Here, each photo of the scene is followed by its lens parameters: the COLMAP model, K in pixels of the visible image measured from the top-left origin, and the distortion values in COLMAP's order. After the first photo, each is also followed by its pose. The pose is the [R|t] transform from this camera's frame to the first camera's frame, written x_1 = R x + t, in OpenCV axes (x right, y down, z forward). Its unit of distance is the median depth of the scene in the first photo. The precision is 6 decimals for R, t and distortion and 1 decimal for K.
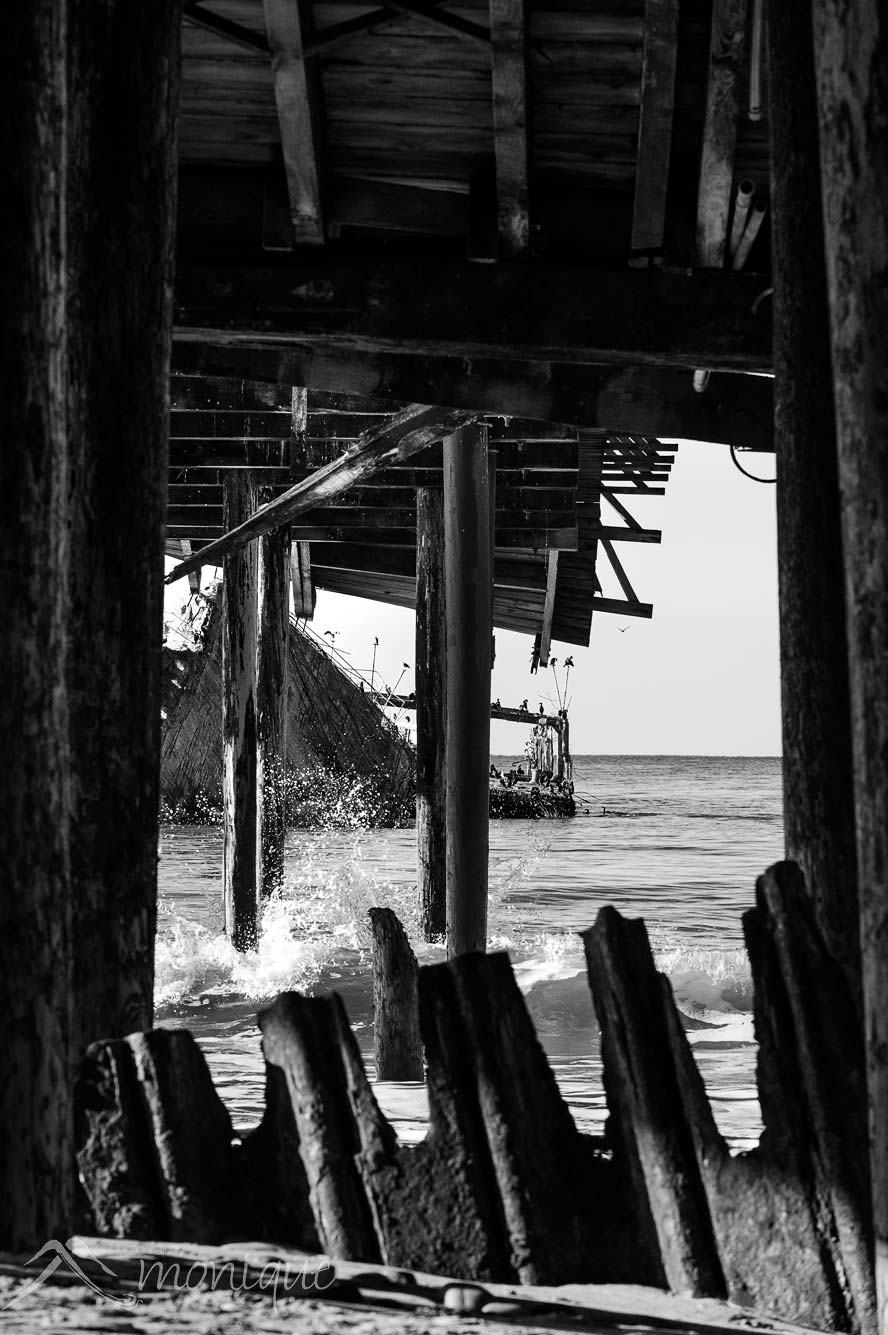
lens RADIAL K [[5559.5, 0, 446.5], [0, 5559.5, 667.6], [0, 0, 1]] dist [-0.240788, 0.000000]
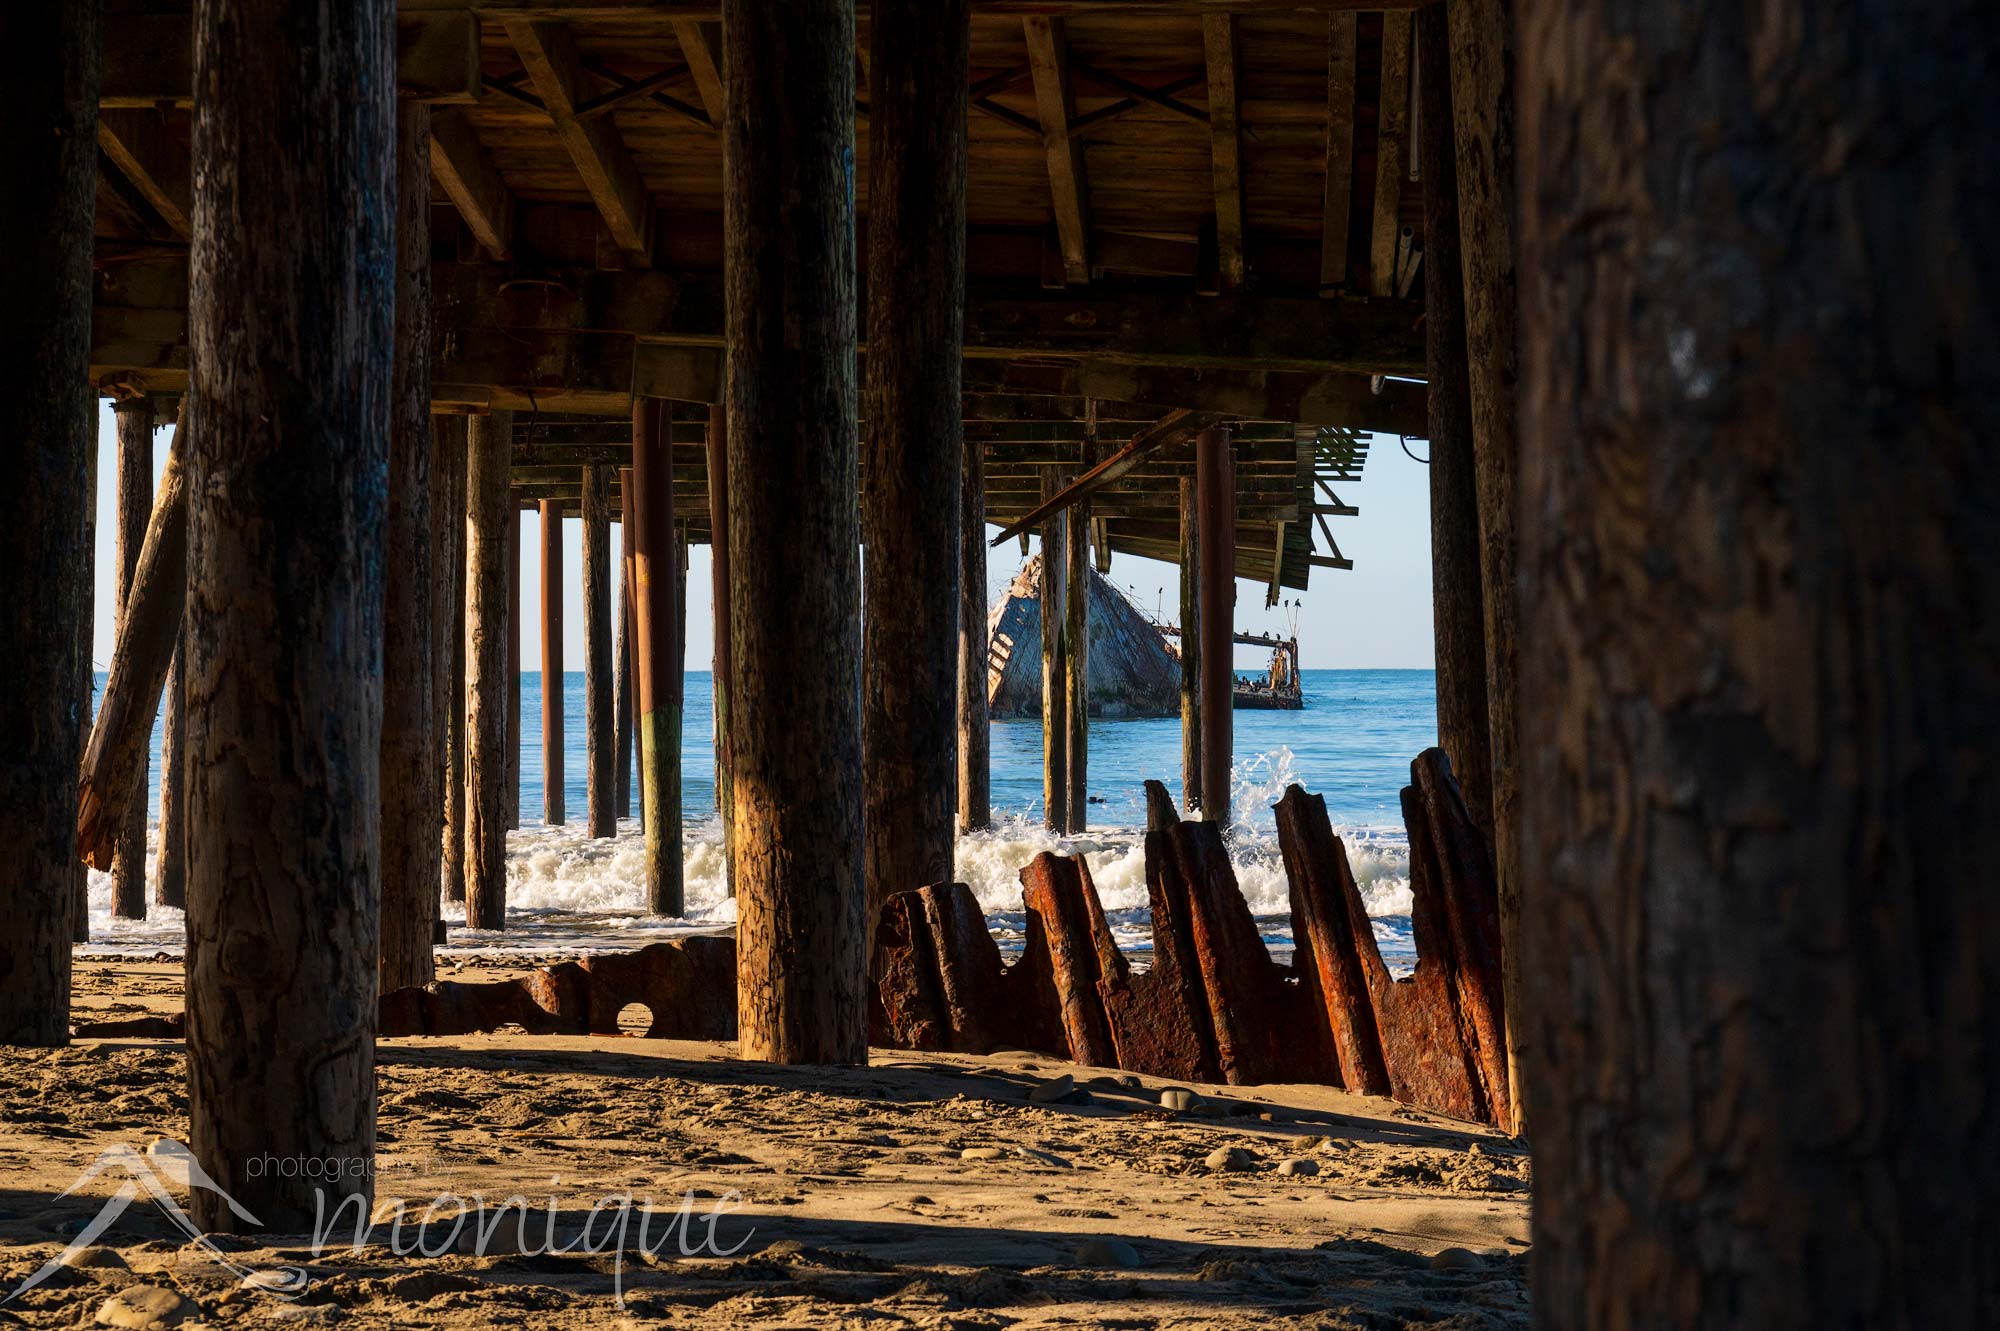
lens RADIAL K [[3901.9, 0, 980.6], [0, 3901.9, 665.2], [0, 0, 1]] dist [0.006516, 0.000000]
pose [[0.998214, -0.007646, -0.059247, 0.008377], [0.008494, 0.999865, 0.014061, 0.001997], [0.059132, -0.014539, 0.998144, 0.084237]]
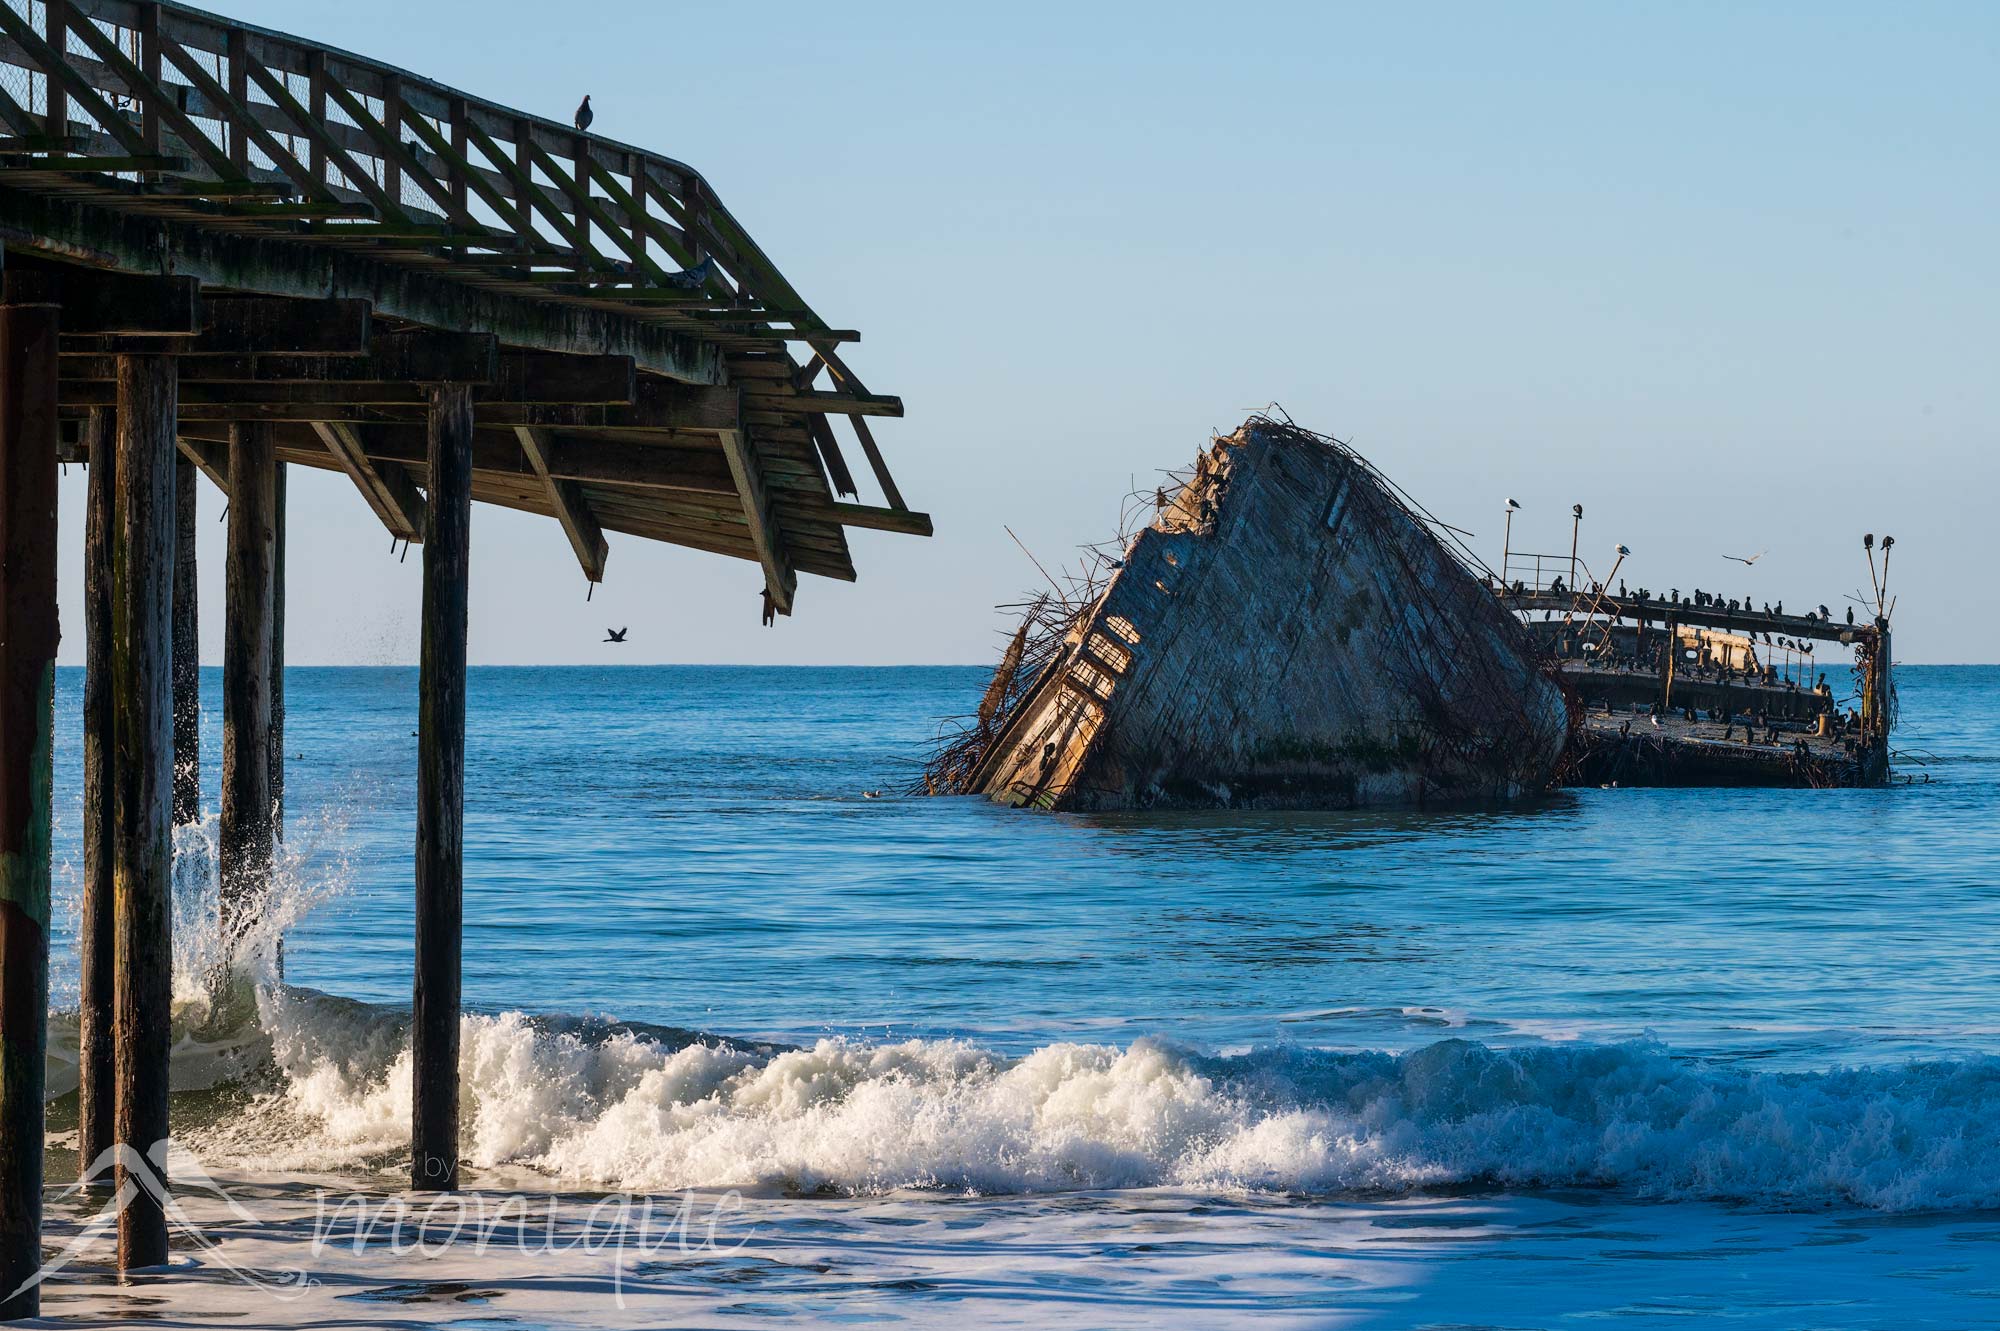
lens RADIAL K [[8829.9, 0, 998.4], [0, 8829.9, 669.0], [0, 0, 1]] dist [-0.160978, 0.000000]
pose [[0.995634, -0.006631, -0.093113, 0.670041], [0.007914, 0.999879, 0.013421, -0.035713], [0.093012, -0.014099, 0.995565, 0.120971]]
